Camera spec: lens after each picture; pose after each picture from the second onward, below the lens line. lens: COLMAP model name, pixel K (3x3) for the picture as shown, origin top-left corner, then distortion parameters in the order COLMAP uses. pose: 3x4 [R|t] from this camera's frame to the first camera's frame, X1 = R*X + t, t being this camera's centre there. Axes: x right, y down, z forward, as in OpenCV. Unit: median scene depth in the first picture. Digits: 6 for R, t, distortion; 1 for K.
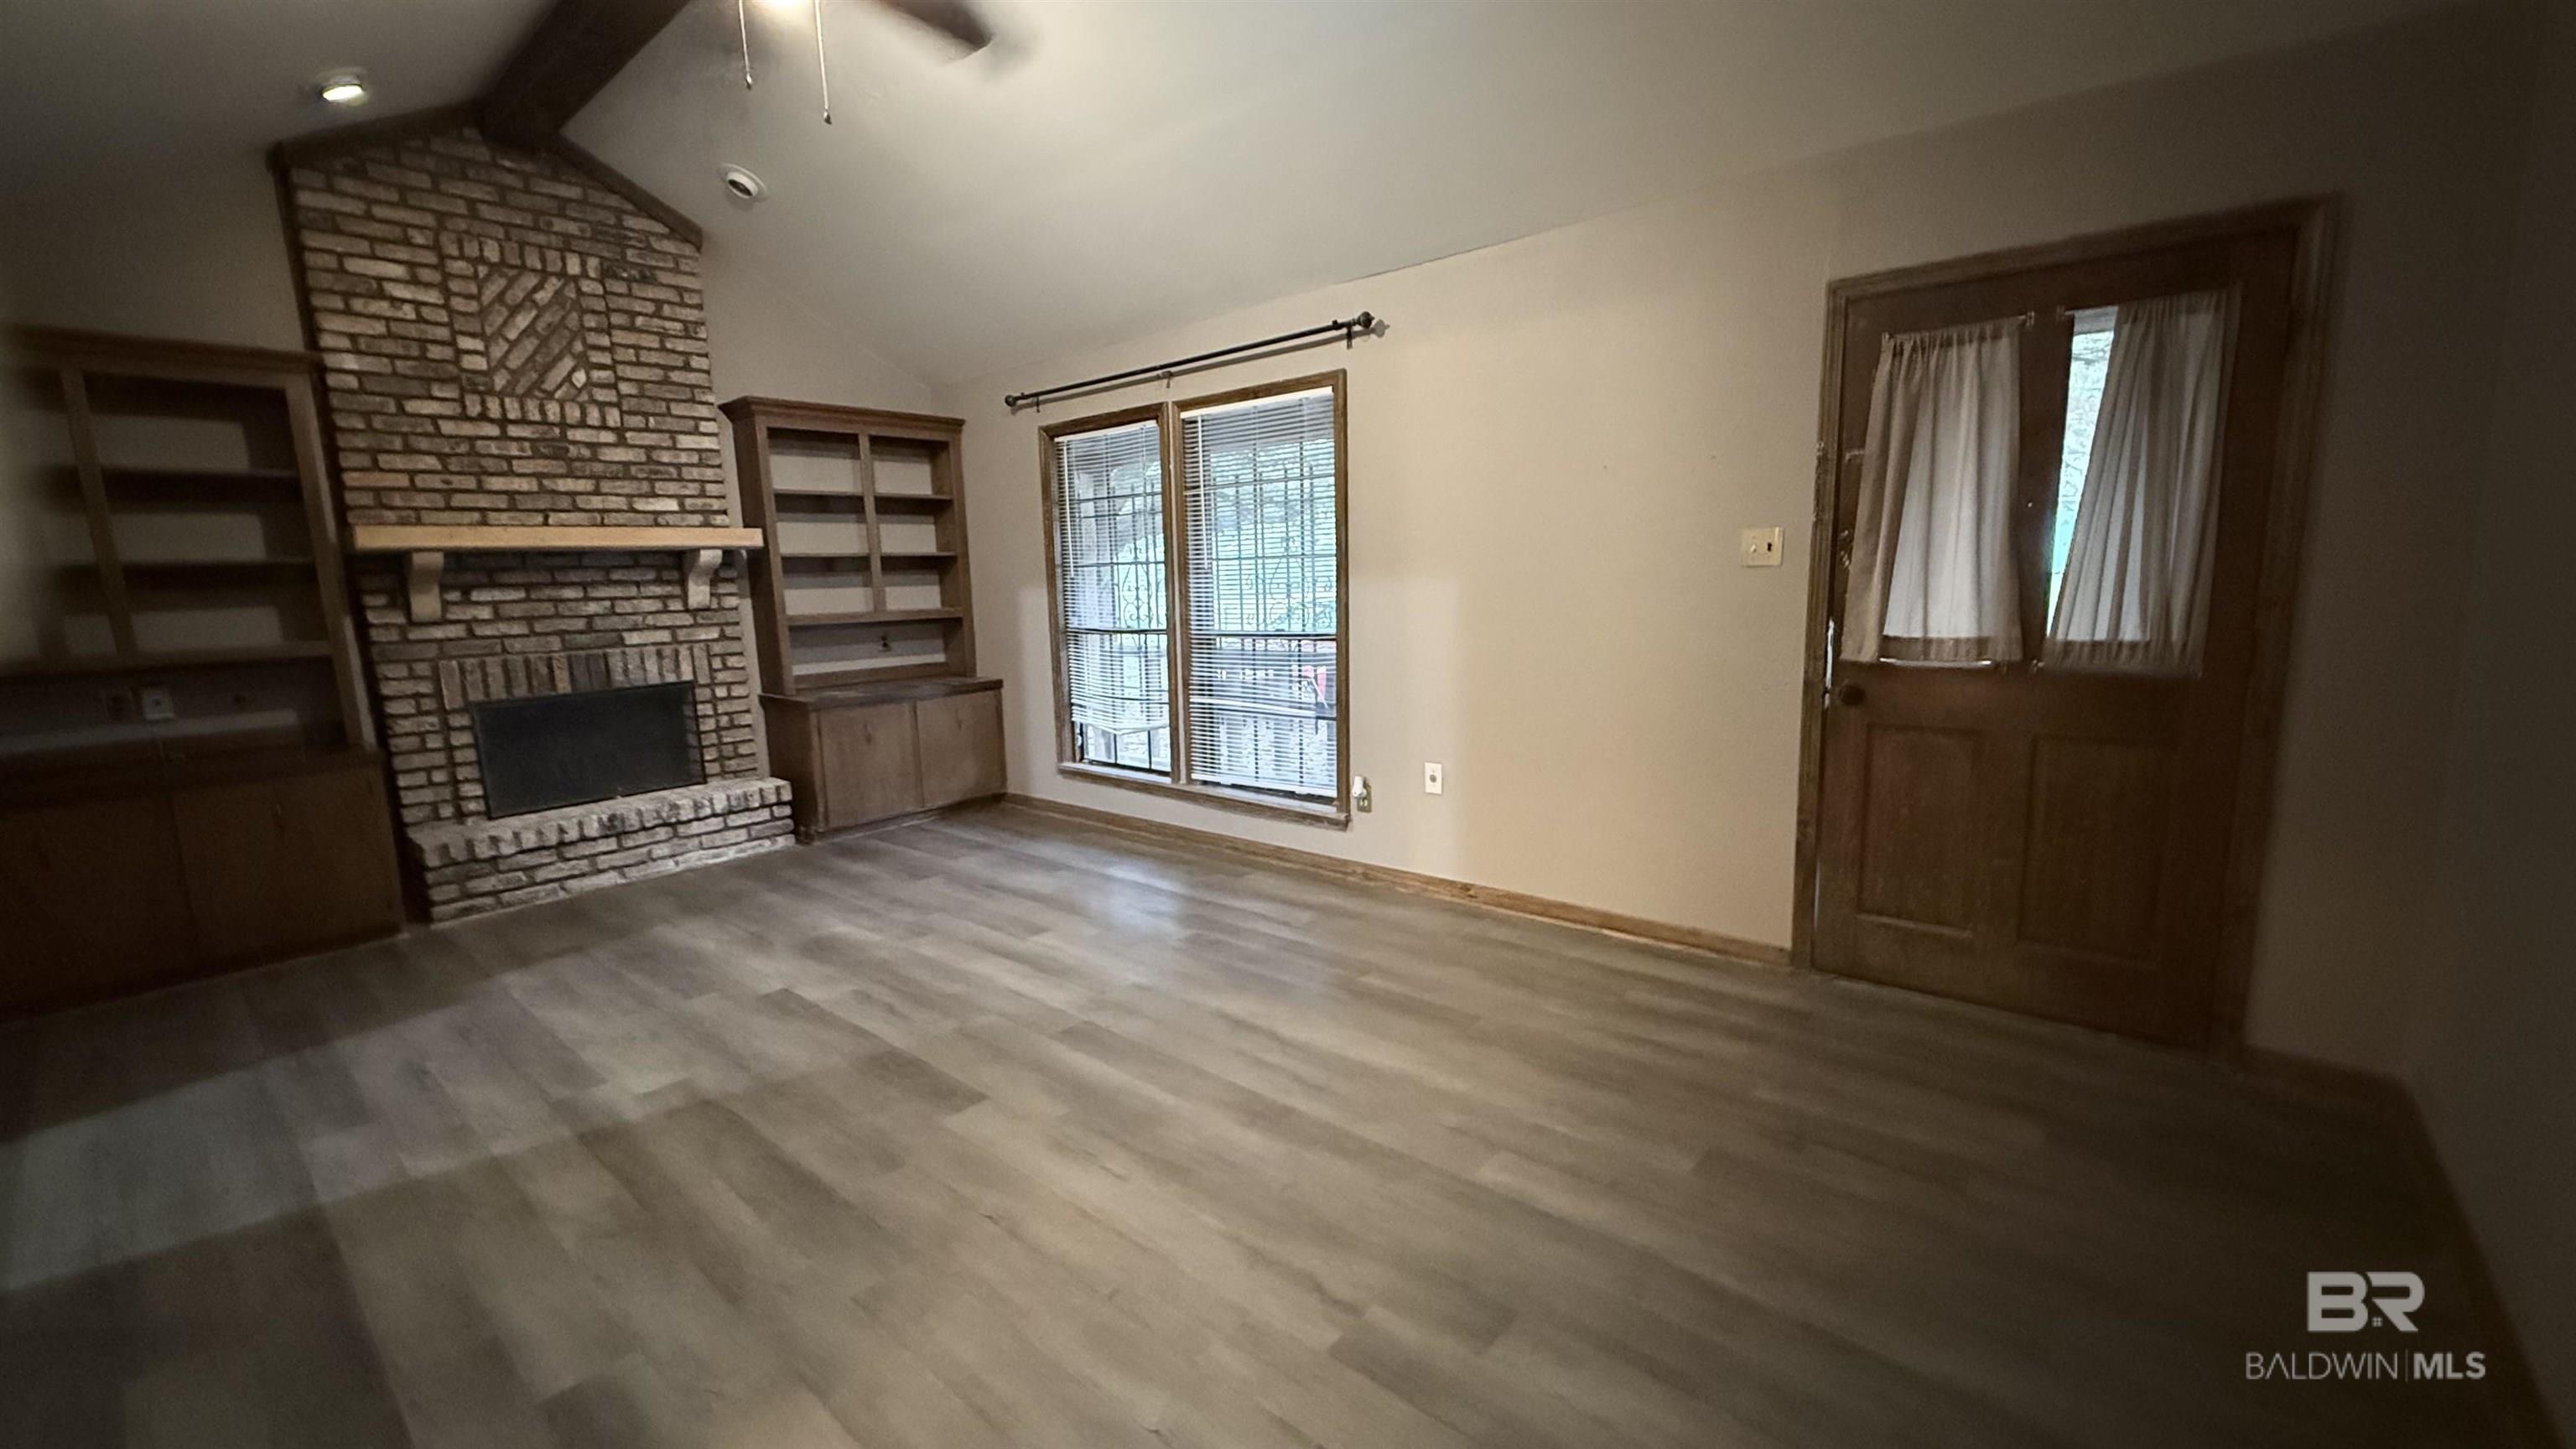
lens RADIAL K [[1019.0, 0, 1285.6], [0, 1019.0, 727.1], [0, 0, 1]] dist [-0.002087, -0.000725]
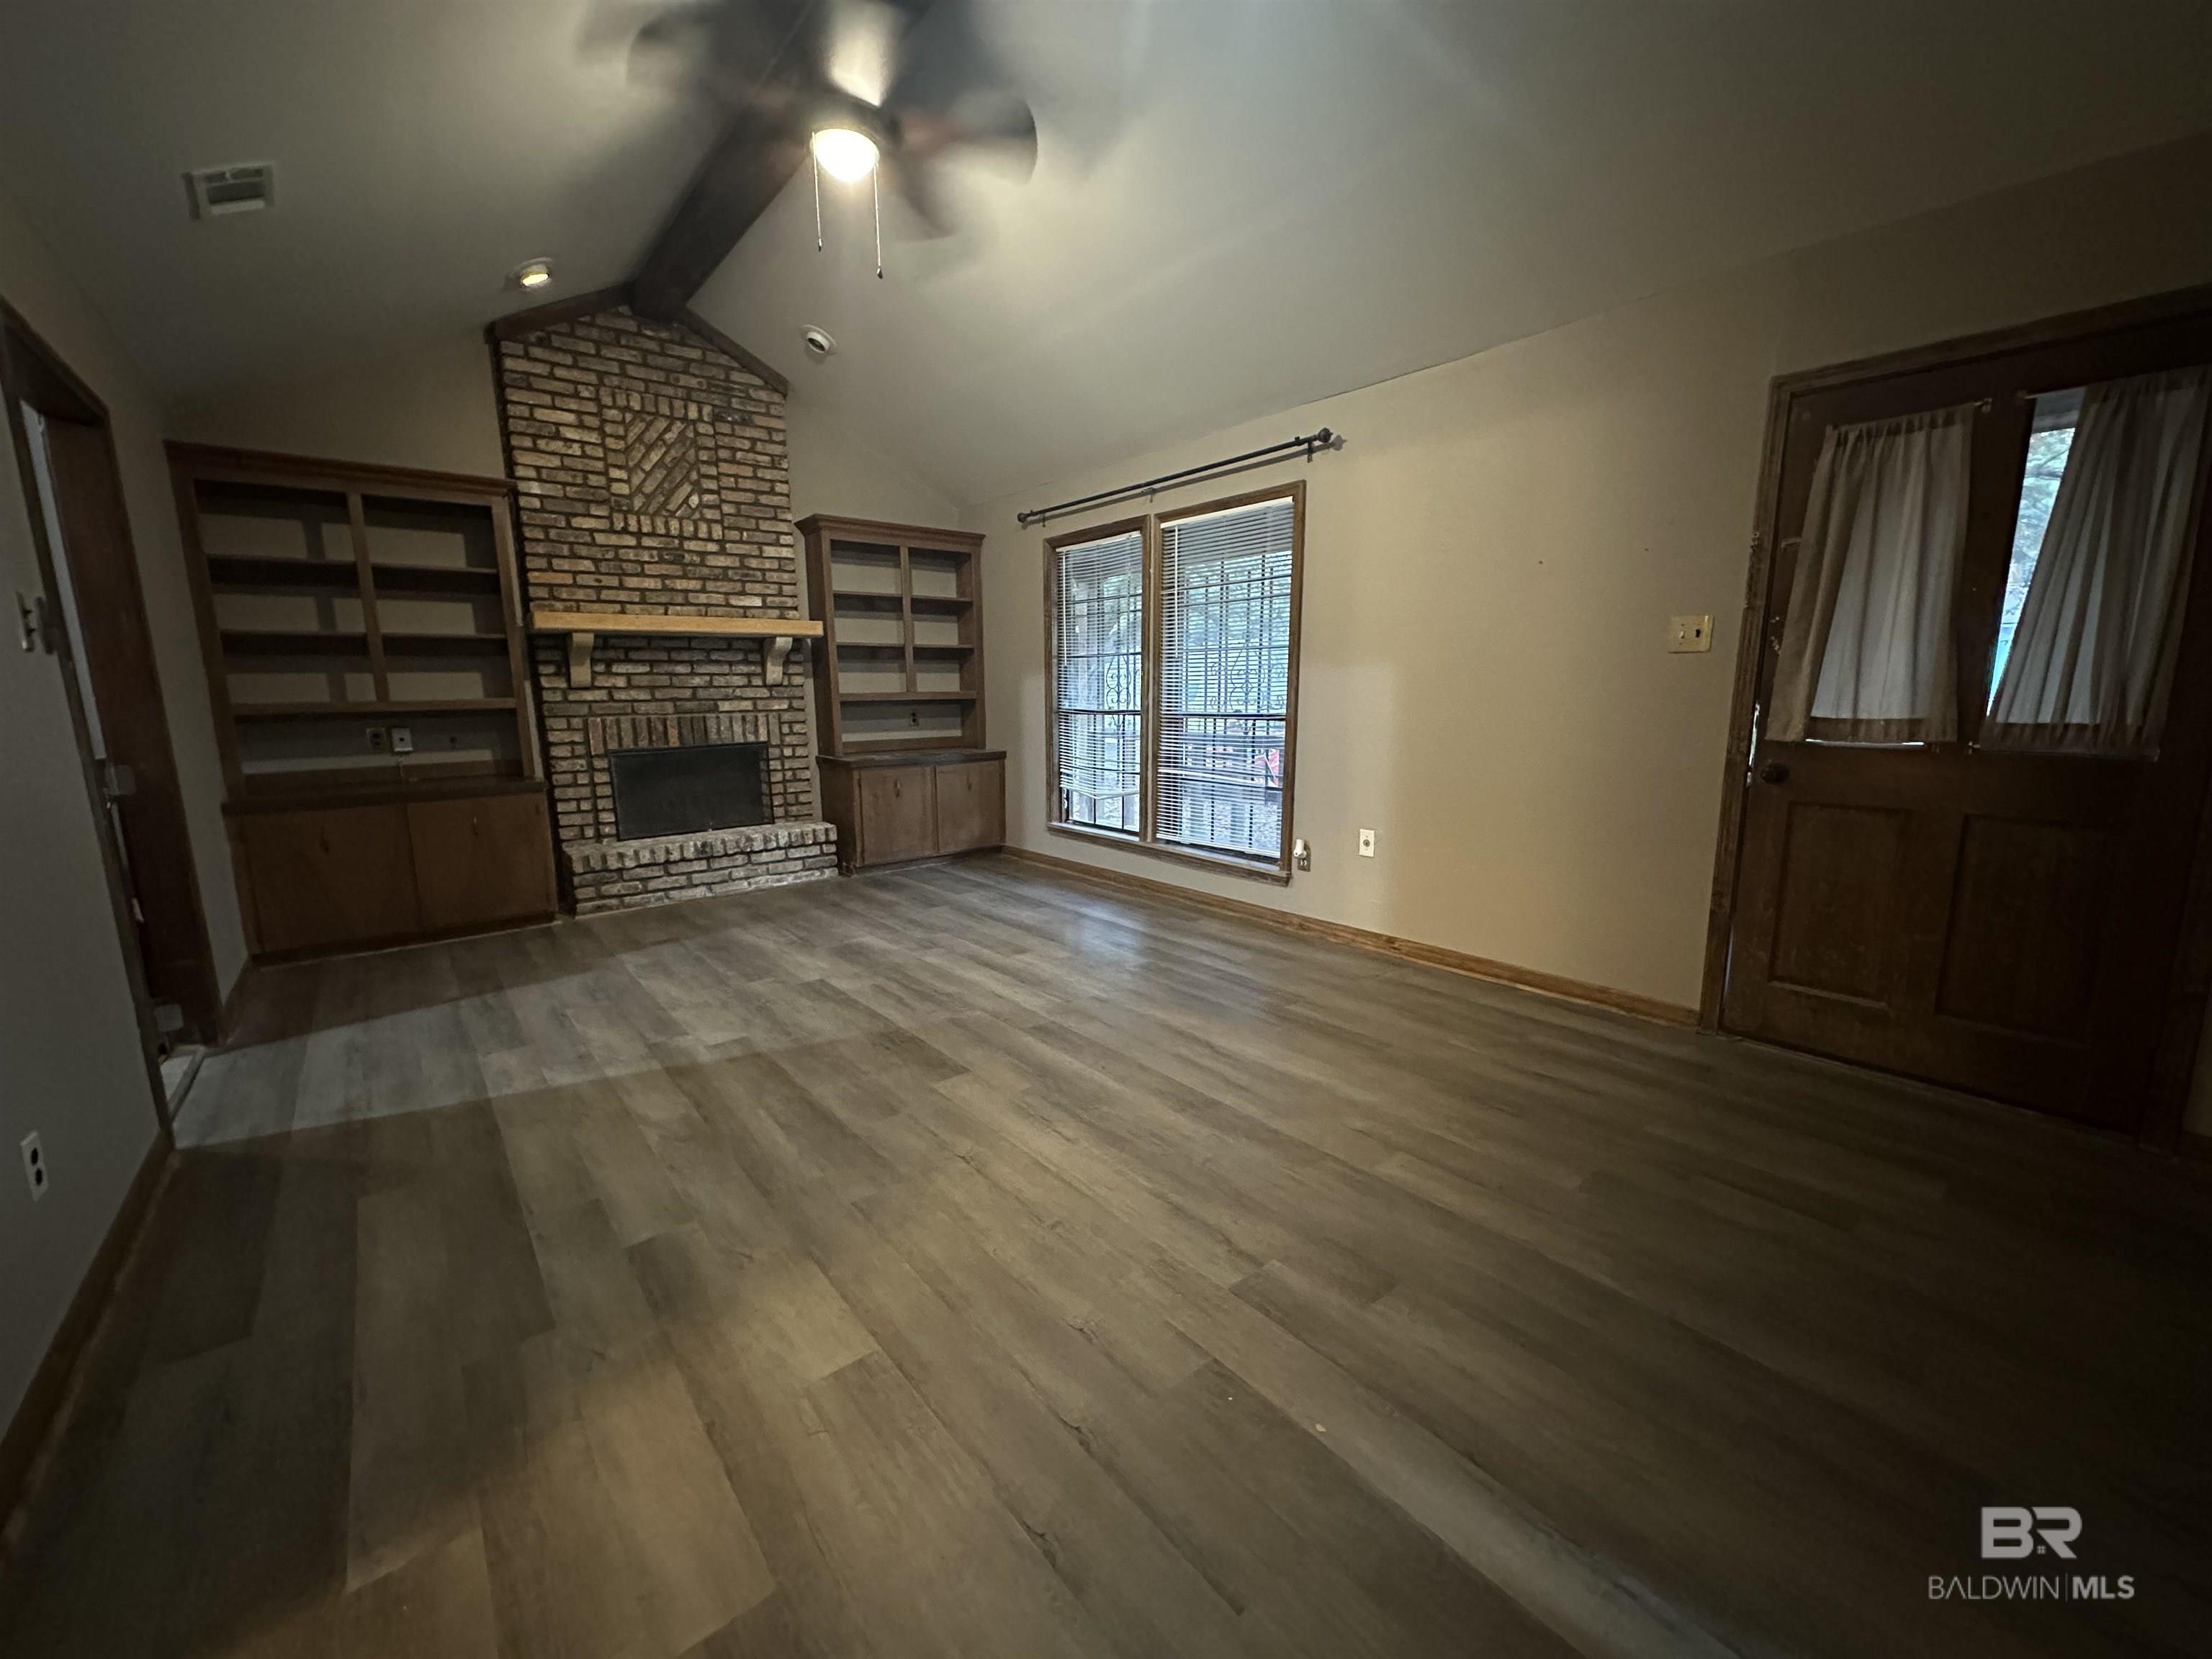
lens RADIAL K [[874.4, 0, 1105.7], [0, 874.4, 830.9], [0, 0, 1]] dist [-0.006564, 0.000946]
pose [[0.985605, 0.047971, -0.162113, 0.014622], [-0.045340, 0.998774, 0.019891, 0.027669], [0.162869, -0.012255, 0.986572, -0.003165]]
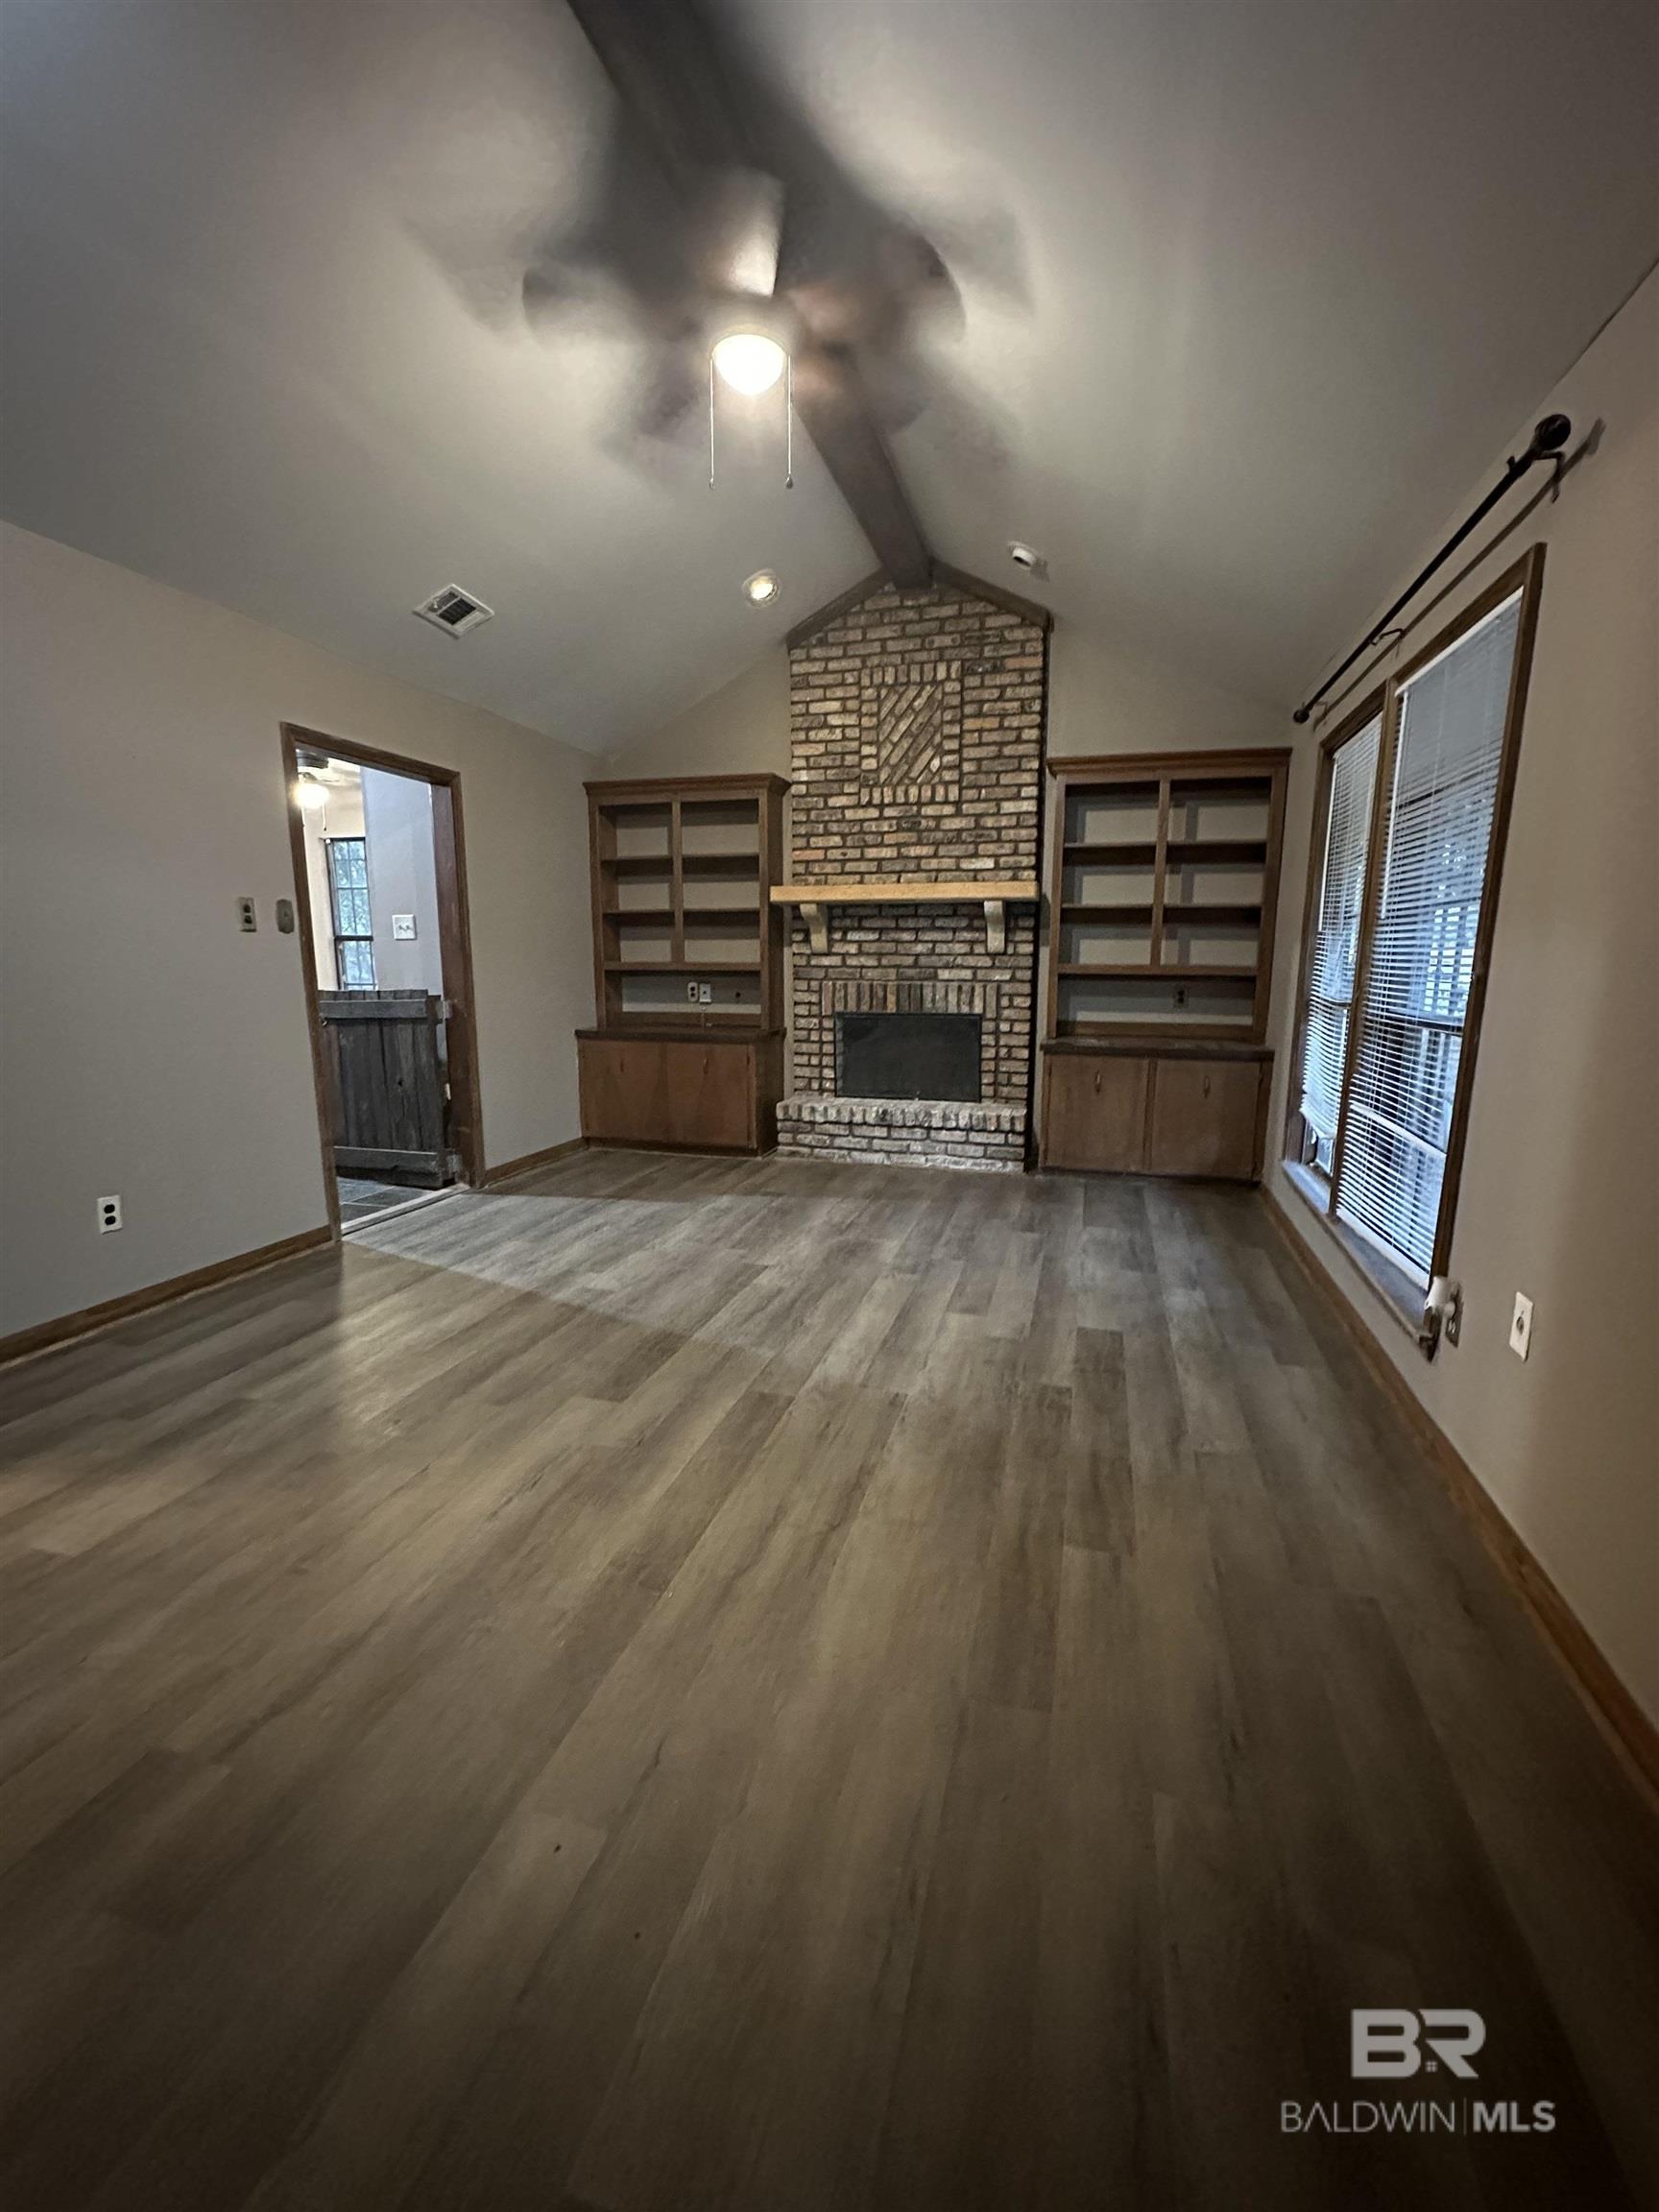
lens RADIAL K [[927.2, 0, 828.2], [0, 927.2, 1105.8], [0, 0, 1]] dist [-0.006228, -0.000181]
pose [[0.421775, 0.181040, -0.888443, 0.352694], [-0.153999, 0.979930, 0.126573, -0.056771], [0.893527, 0.083434, 0.441190, 0.430058]]
